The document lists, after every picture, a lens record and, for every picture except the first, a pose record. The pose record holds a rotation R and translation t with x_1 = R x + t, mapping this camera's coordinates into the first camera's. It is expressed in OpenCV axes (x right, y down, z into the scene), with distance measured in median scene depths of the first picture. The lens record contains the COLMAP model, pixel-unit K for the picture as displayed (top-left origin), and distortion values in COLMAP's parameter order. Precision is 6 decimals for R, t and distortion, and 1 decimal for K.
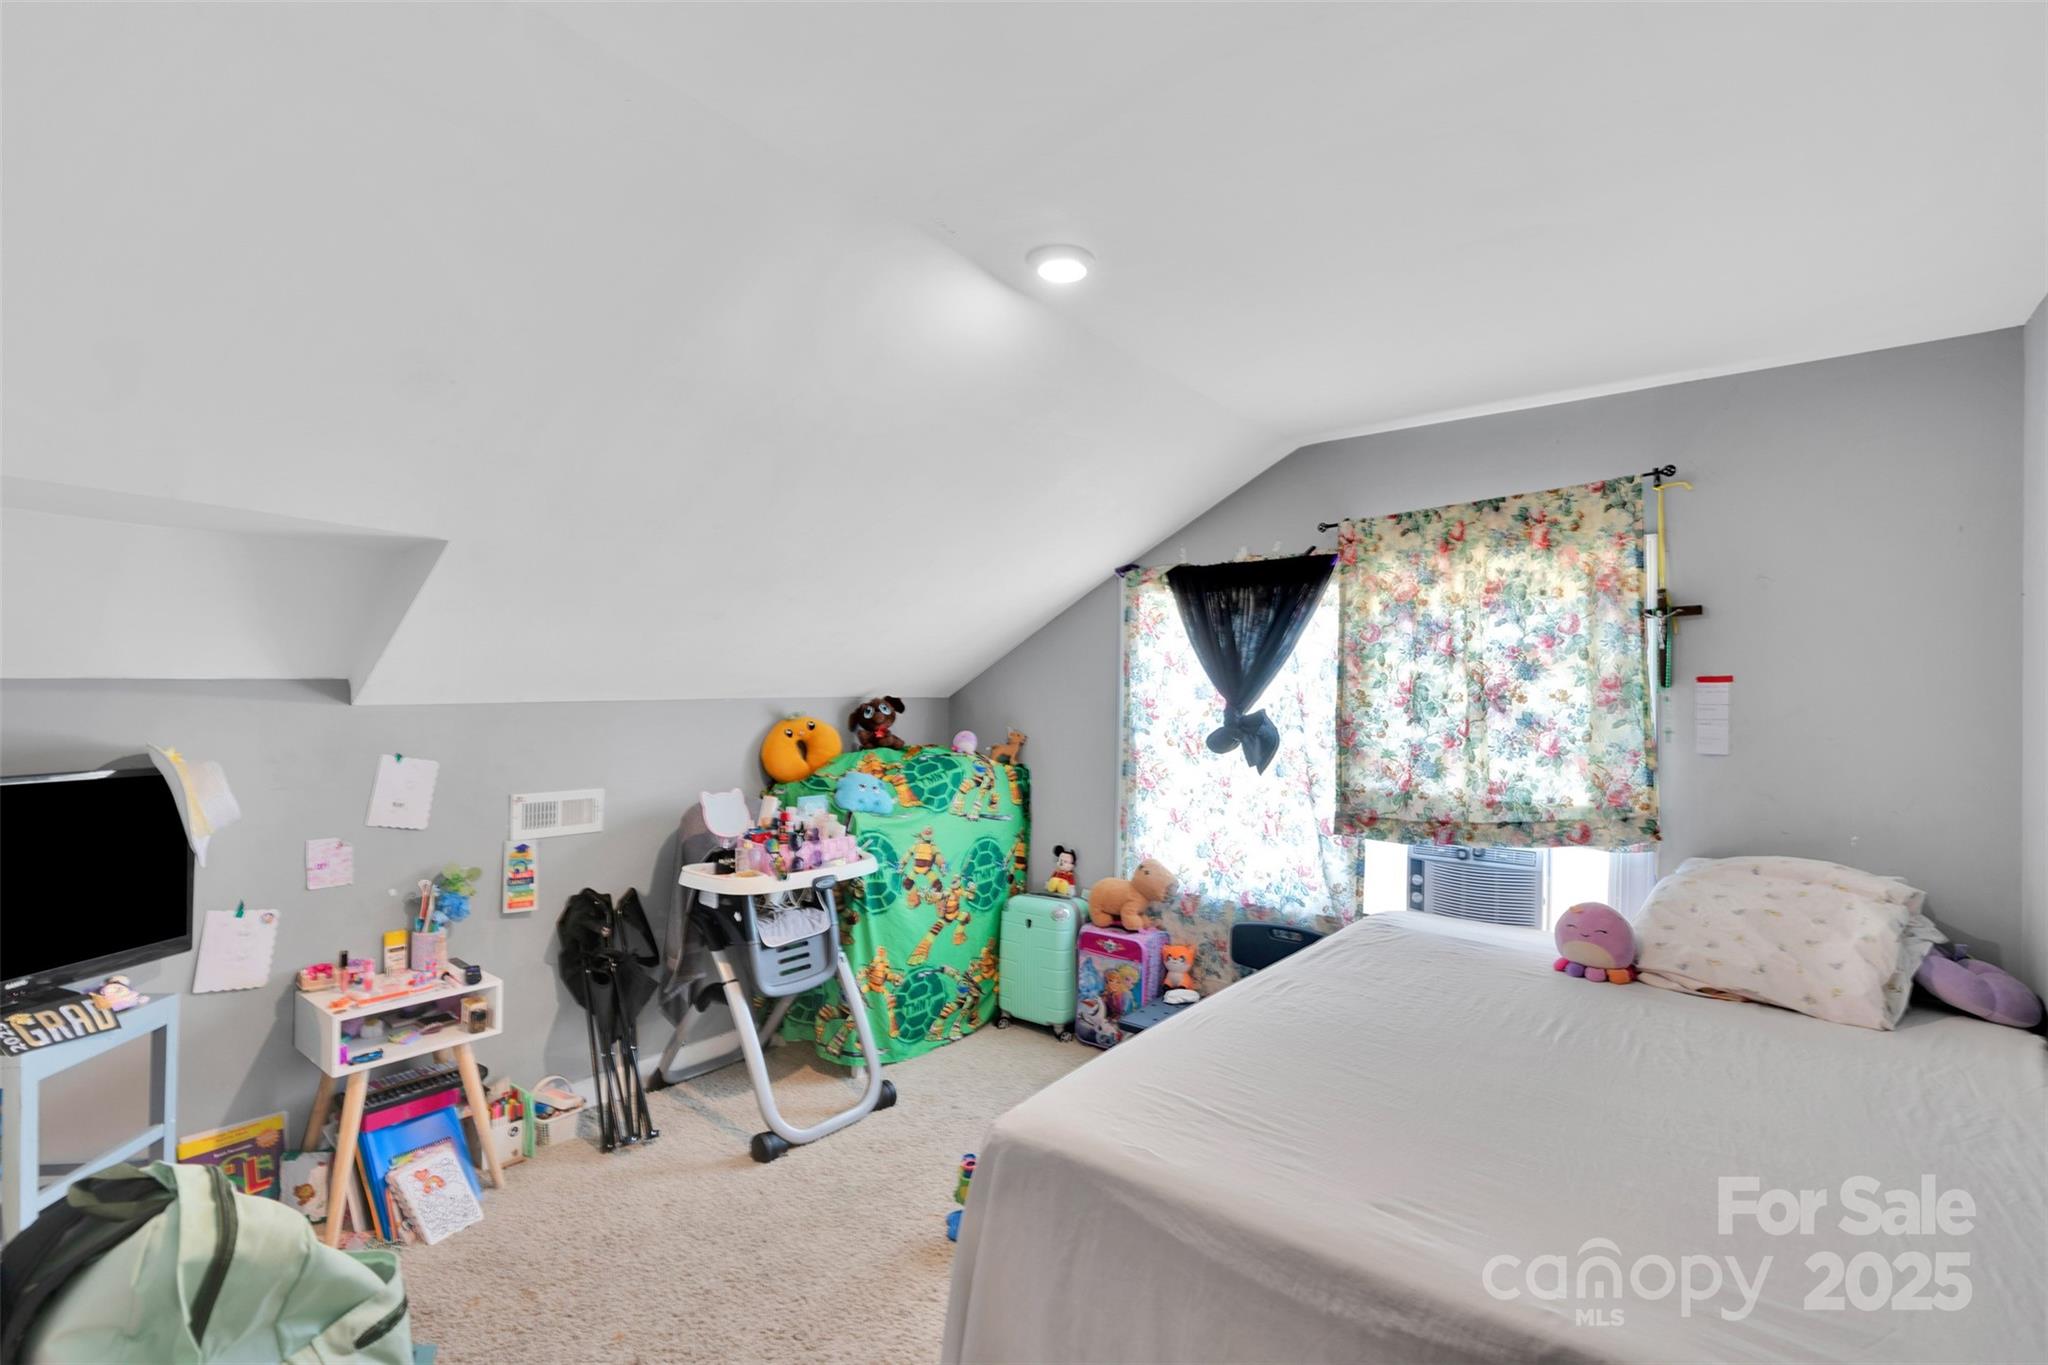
lens RADIAL K [[927.8, 0, 1024.5], [0, 927.8, 679.5], [0, 0, 1]] dist [-0.012459, 0.003952]
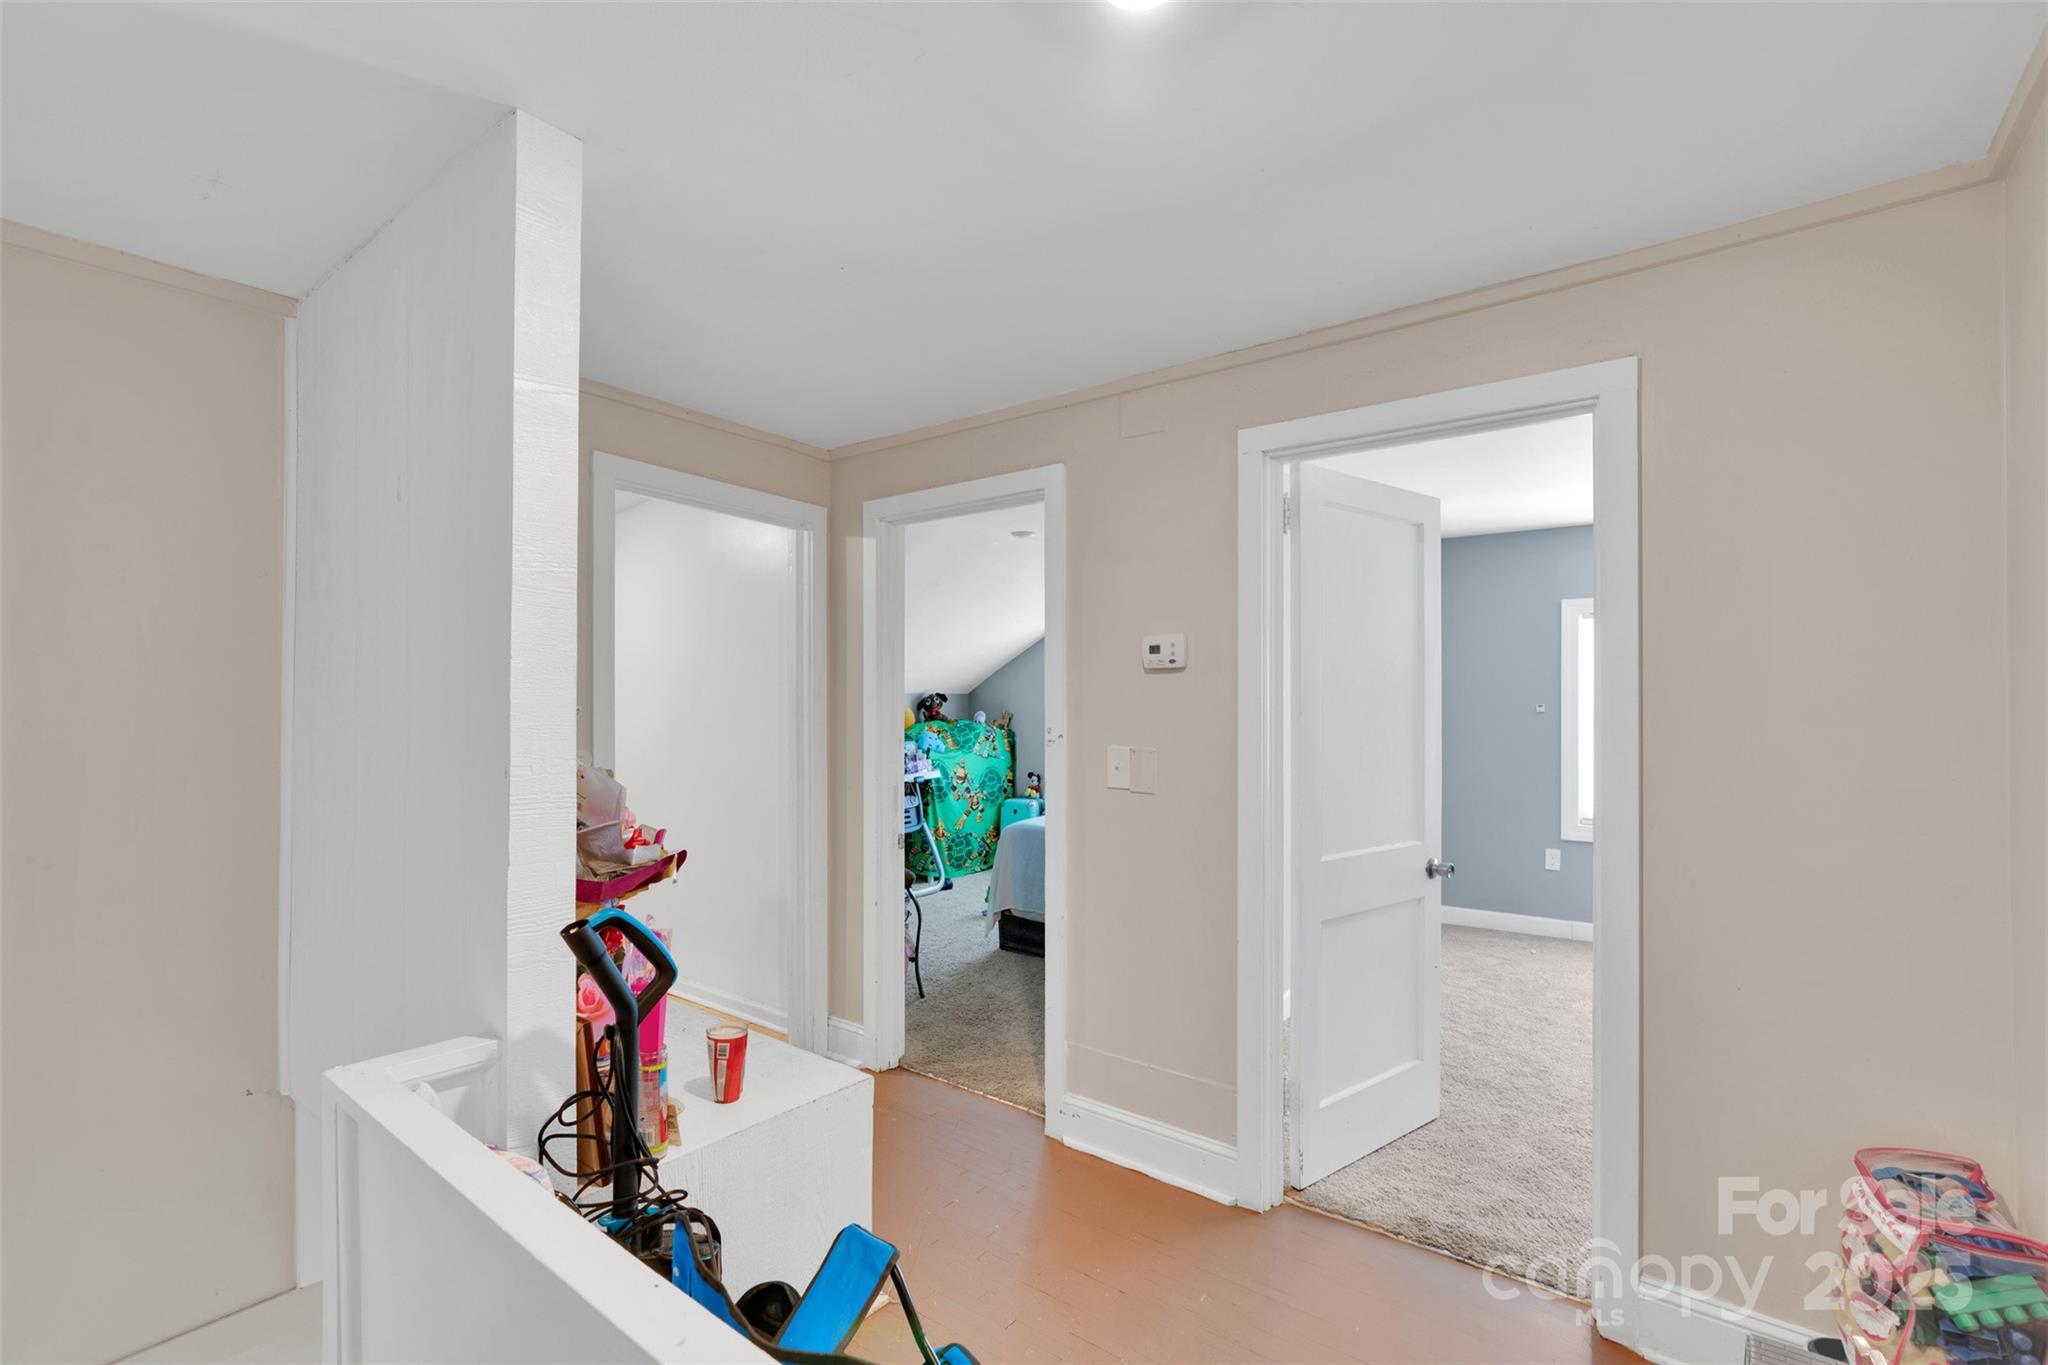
lens RADIAL K [[927.8, 0, 1023.0], [0, 927.8, 684.1], [0, 0, 1]] dist [-0.012459, 0.003952]
pose [[0.999828, -0.014388, 0.011706, 0.001997], [0.014308, 0.999874, 0.006853, -0.010969], [-0.011803, -0.006684, 0.999908, -0.925254]]
